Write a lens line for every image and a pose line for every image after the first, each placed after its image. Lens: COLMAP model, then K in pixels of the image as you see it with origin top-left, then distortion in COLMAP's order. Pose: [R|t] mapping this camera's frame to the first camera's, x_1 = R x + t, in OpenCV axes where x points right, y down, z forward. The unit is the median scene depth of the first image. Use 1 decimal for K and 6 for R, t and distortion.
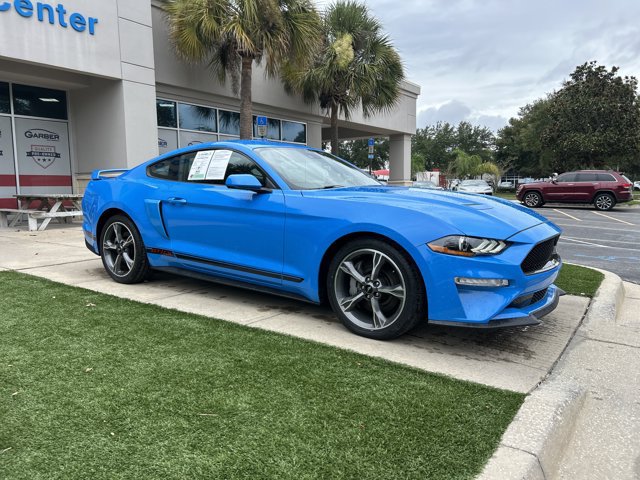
lens RADIAL K [[480.8, 0, 324.0], [0, 480.8, 238.8], [0, 0, 1]] dist [0.051379, -0.050586]
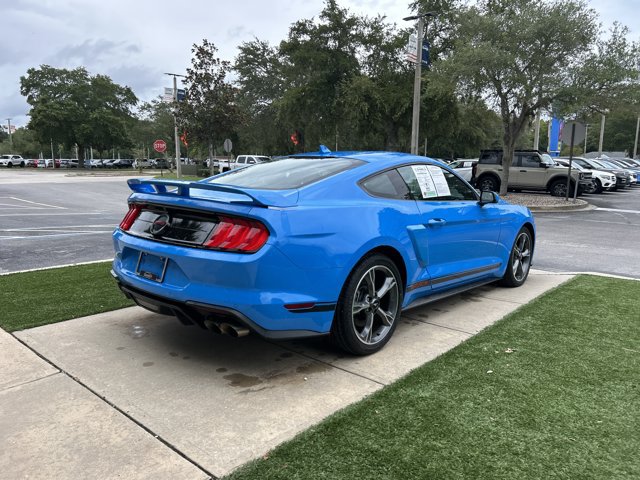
lens RADIAL K [[480.8, 0, 322.1], [0, 480.8, 240.9], [0, 0, 1]] dist [0.051379, -0.050586]
pose [[0.120992, -0.154846, 0.980502, -0.509429], [0.098583, 0.984749, 0.143352, -0.081137], [-0.987746, 0.079317, 0.134412, 0.455865]]
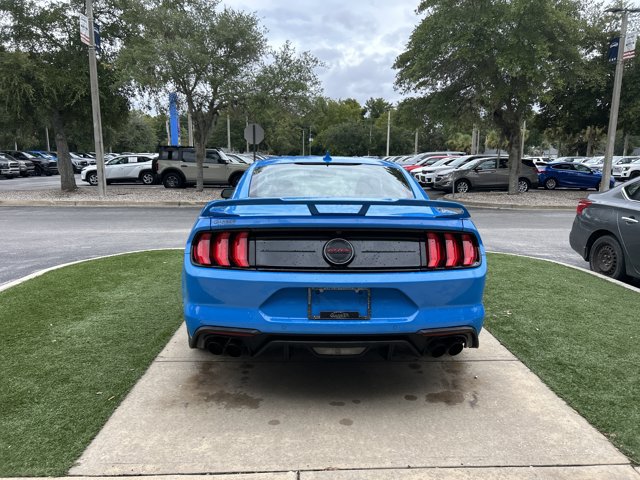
lens RADIAL K [[480.8, 0, 324.0], [0, 480.8, 245.4], [0, 0, 1]] dist [0.051379, -0.050586]
pose [[-0.600852, -0.141331, 0.786767, -0.414766], [0.081710, 0.968231, 0.236331, -0.120277], [-0.795173, 0.206287, -0.570215, 0.740223]]
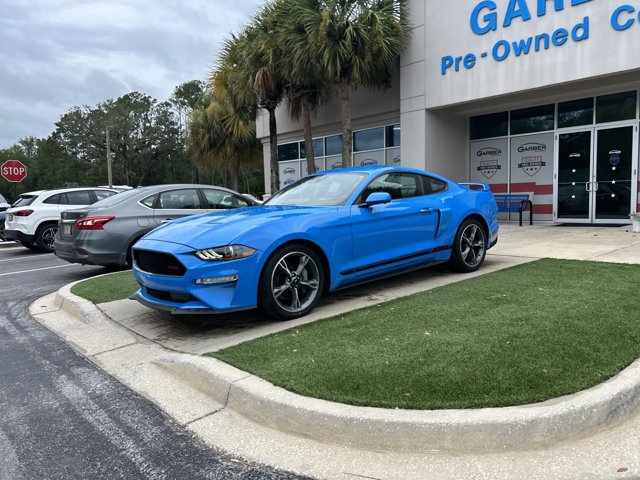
lens RADIAL K [[480.8, 0, 325.0], [0, 480.8, 234.1], [0, 0, 1]] dist [0.051379, -0.050586]
pose [[-0.232359, 0.087721, -0.968666, 0.533172], [-0.072800, 0.991562, 0.107257, -0.073570], [0.969902, 0.095441, -0.224012, 0.576879]]
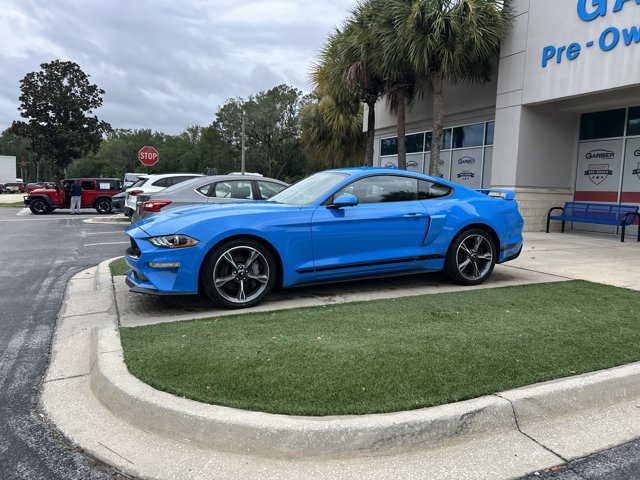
lens RADIAL K [[480.8, 0, 323.8], [0, 480.8, 239.0], [0, 0, 1]] dist [0.051379, -0.050586]
pose [[-0.500514, 0.080475, -0.861980, 0.480597], [-0.117549, 0.980132, 0.159762, -0.098209], [0.857711, 0.181288, -0.481110, 0.737746]]
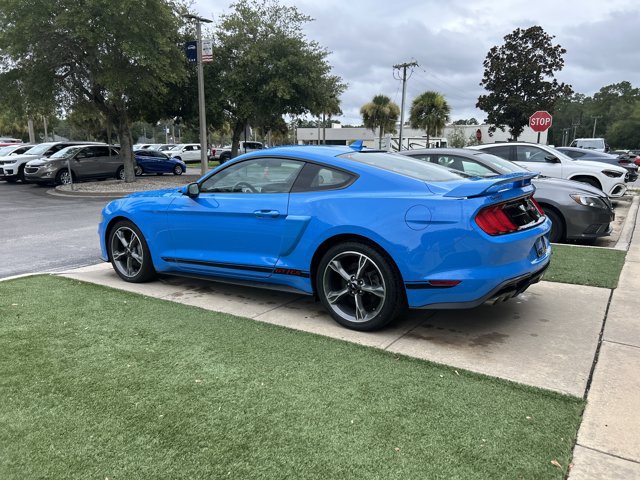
lens RADIAL K [[480.8, 0, 322.8], [0, 480.8, 245.2], [0, 0, 1]] dist [0.051379, -0.050586]
pose [[-0.999802, 0.010736, -0.016750, -0.061953], [0.005147, 0.952811, 0.303520, -0.144573], [0.019218, 0.303374, -0.952678, 0.947250]]
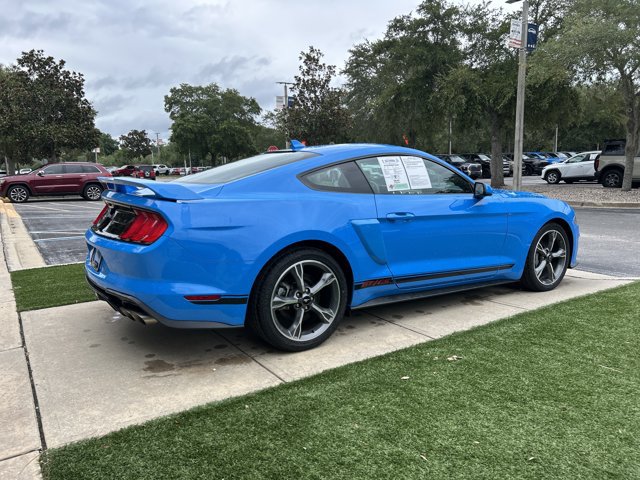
lens RADIAL K [[480.8, 0, 315.6], [0, 480.8, 241.1], [0, 0, 1]] dist [0.051379, -0.050586]
pose [[0.376973, -0.150318, 0.913945, -0.473896], [0.124164, 0.986038, 0.110961, -0.061659], [-0.917864, 0.071649, 0.390374, 0.337221]]
